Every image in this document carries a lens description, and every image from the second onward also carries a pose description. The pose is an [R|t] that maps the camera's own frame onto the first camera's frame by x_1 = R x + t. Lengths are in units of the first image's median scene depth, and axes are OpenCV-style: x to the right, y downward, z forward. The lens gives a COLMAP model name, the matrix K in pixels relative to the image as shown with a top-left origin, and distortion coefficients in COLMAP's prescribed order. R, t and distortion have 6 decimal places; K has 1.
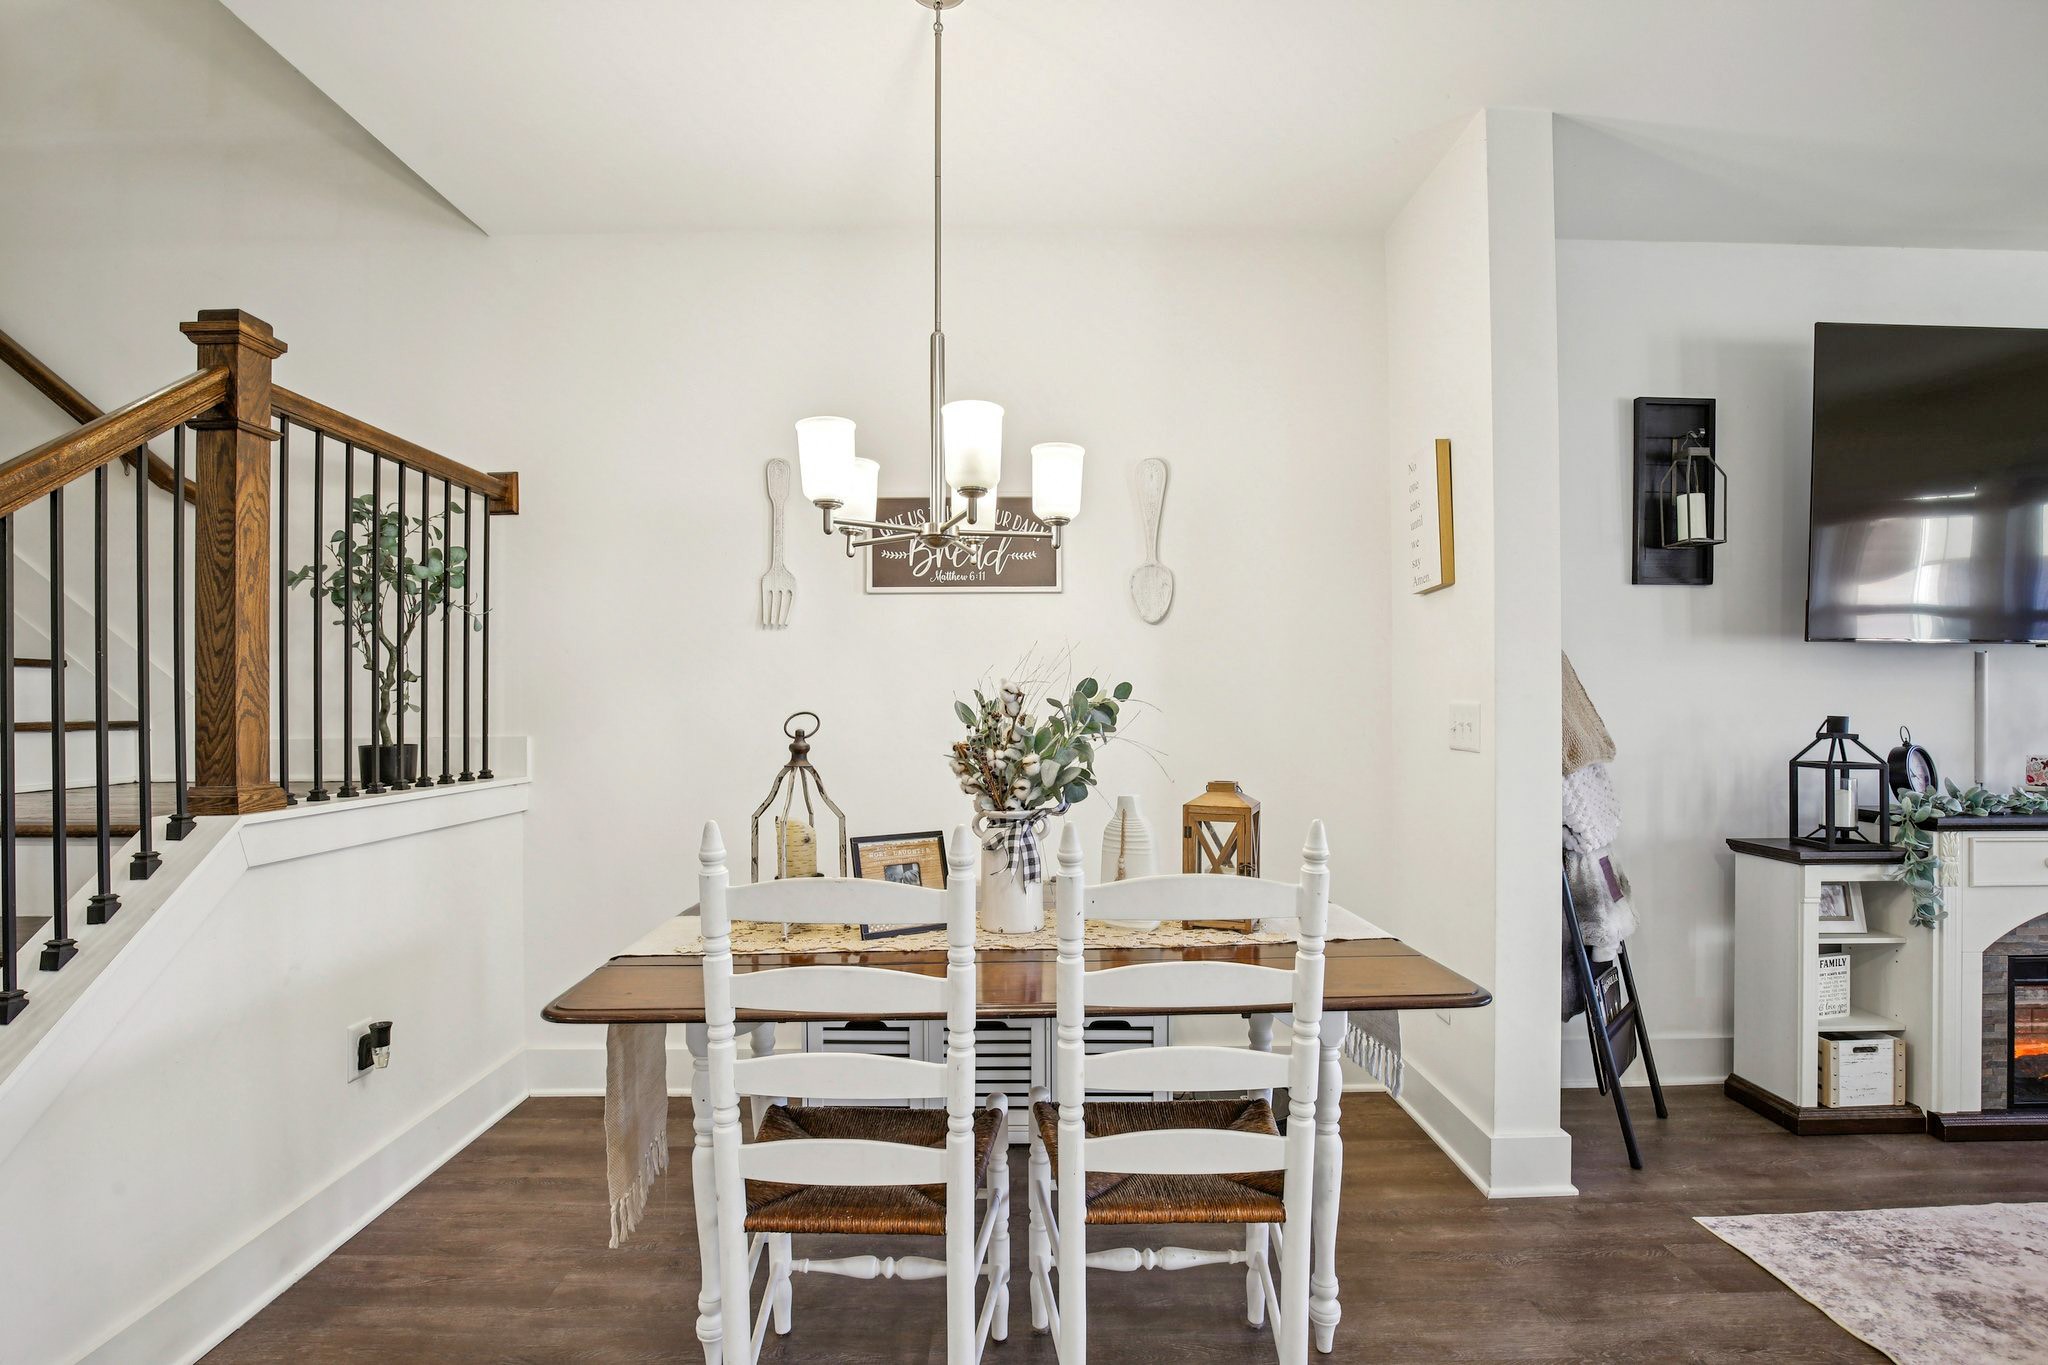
lens RADIAL K [[941.7, 0, 1019.1], [0, 941.7, 702.0], [0, 0, 1]] dist [-0.040496, 0.009047]
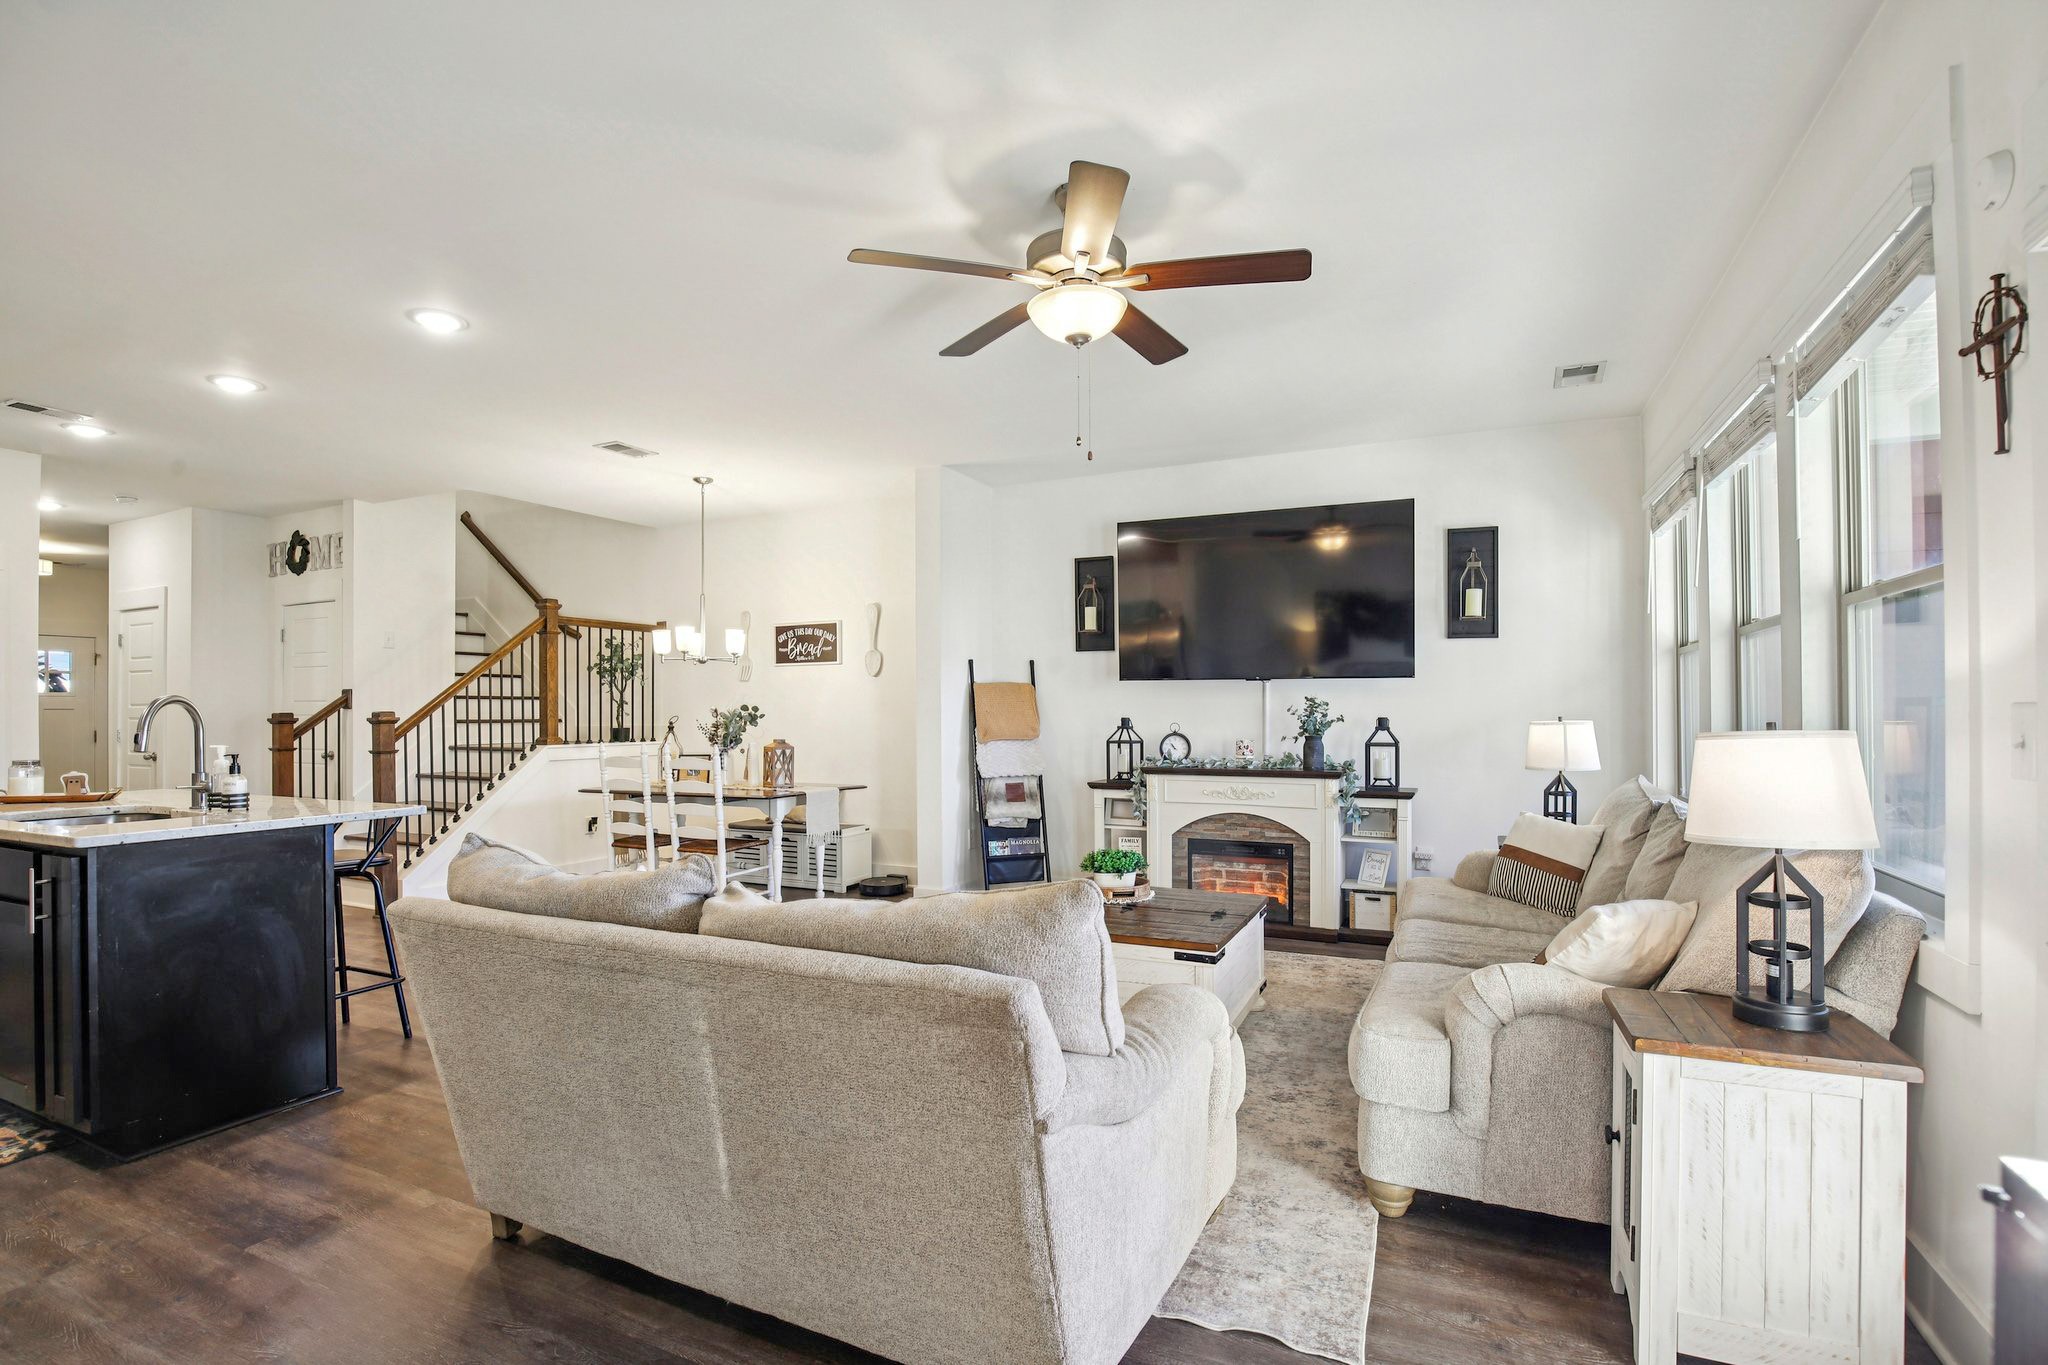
lens RADIAL K [[939.4, 0, 1020.6], [0, 939.4, 710.0], [0, 0, 1]] dist [-0.030475, 0.000649]
pose [[0.900830, -0.002916, -0.434163, 1.647974], [0.004723, 0.999984, 0.003085, -0.009649], [0.434147, -0.004829, 0.900829, -1.006025]]
